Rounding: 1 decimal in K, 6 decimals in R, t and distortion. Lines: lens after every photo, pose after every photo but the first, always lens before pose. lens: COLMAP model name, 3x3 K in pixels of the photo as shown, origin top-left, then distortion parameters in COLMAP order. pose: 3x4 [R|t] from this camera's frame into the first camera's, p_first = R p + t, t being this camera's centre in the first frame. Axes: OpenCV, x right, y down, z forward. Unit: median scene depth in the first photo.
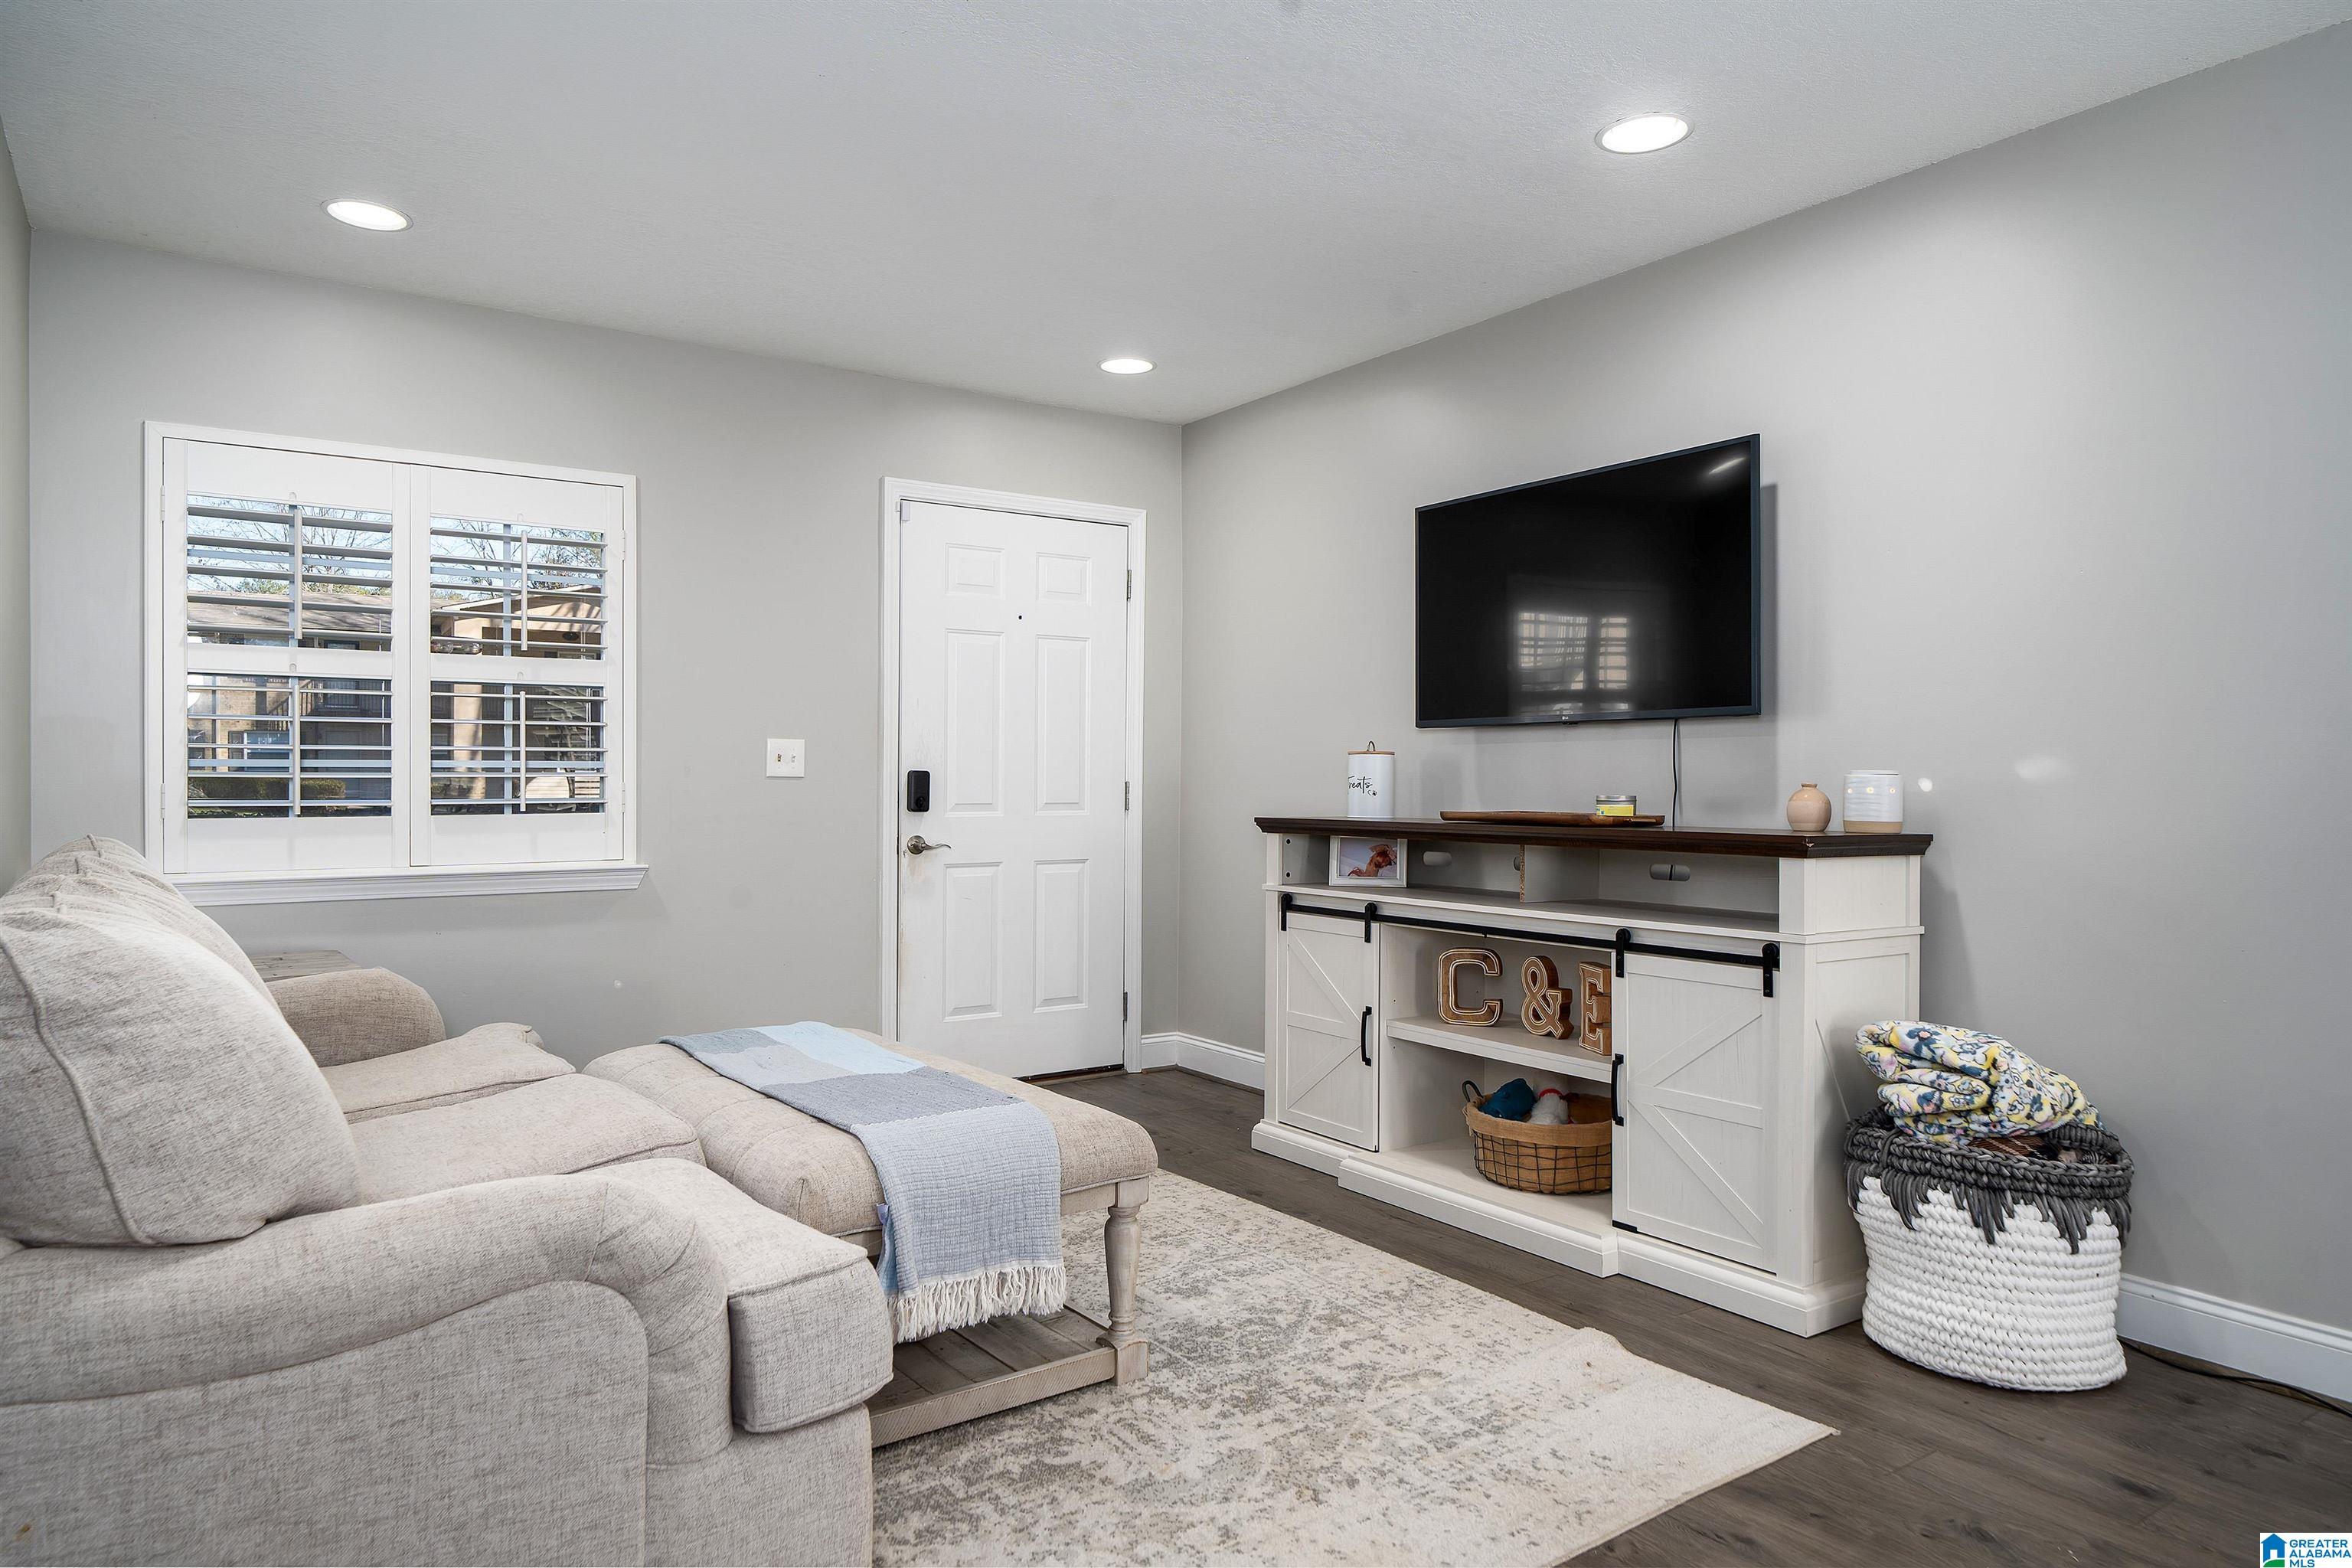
lens RADIAL K [[1475.7, 0, 1167.8], [0, 1475.7, 788.9], [0, 0, 1]] dist [0.002170, 0.001401]
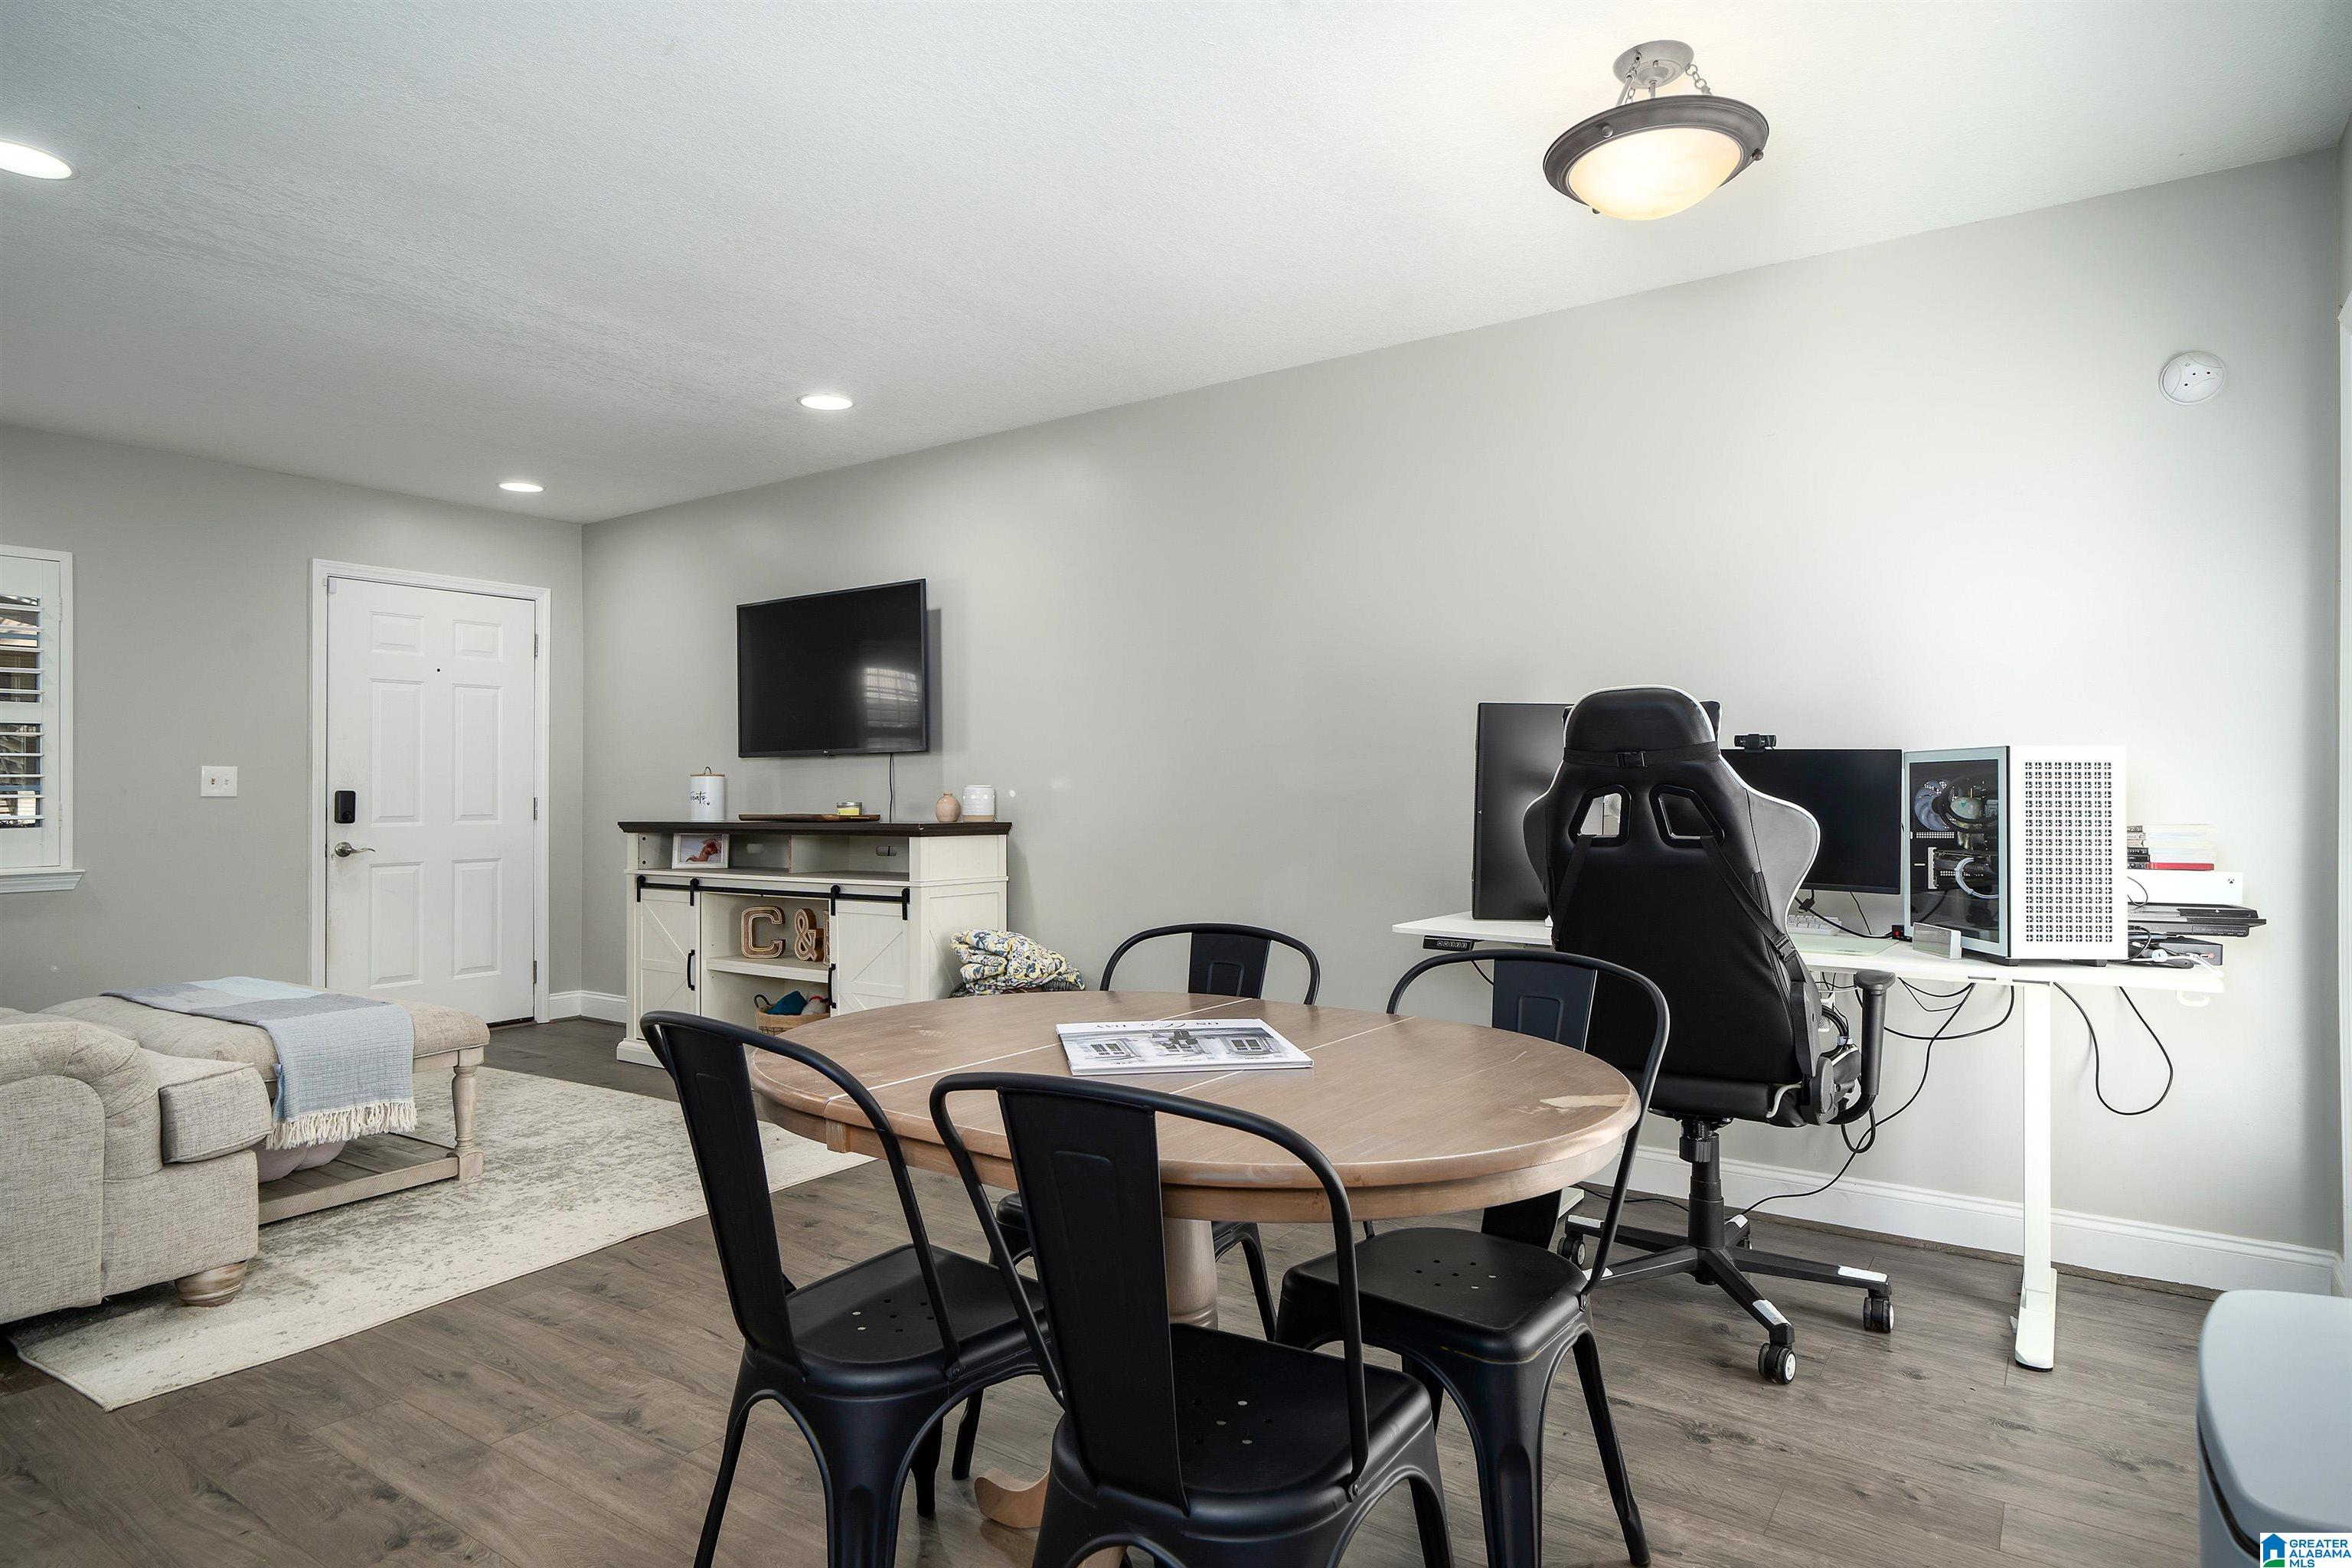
lens RADIAL K [[1337.7, 0, 1175.2], [0, 1337.7, 780.6], [0, 0, 1]] dist [0.006208, -0.000313]
pose [[0.938044, -0.007312, 0.346440, 0.132211], [0.012953, 0.999818, -0.013972, 0.005563], [-0.346275, 0.017594, 0.937968, -0.427774]]
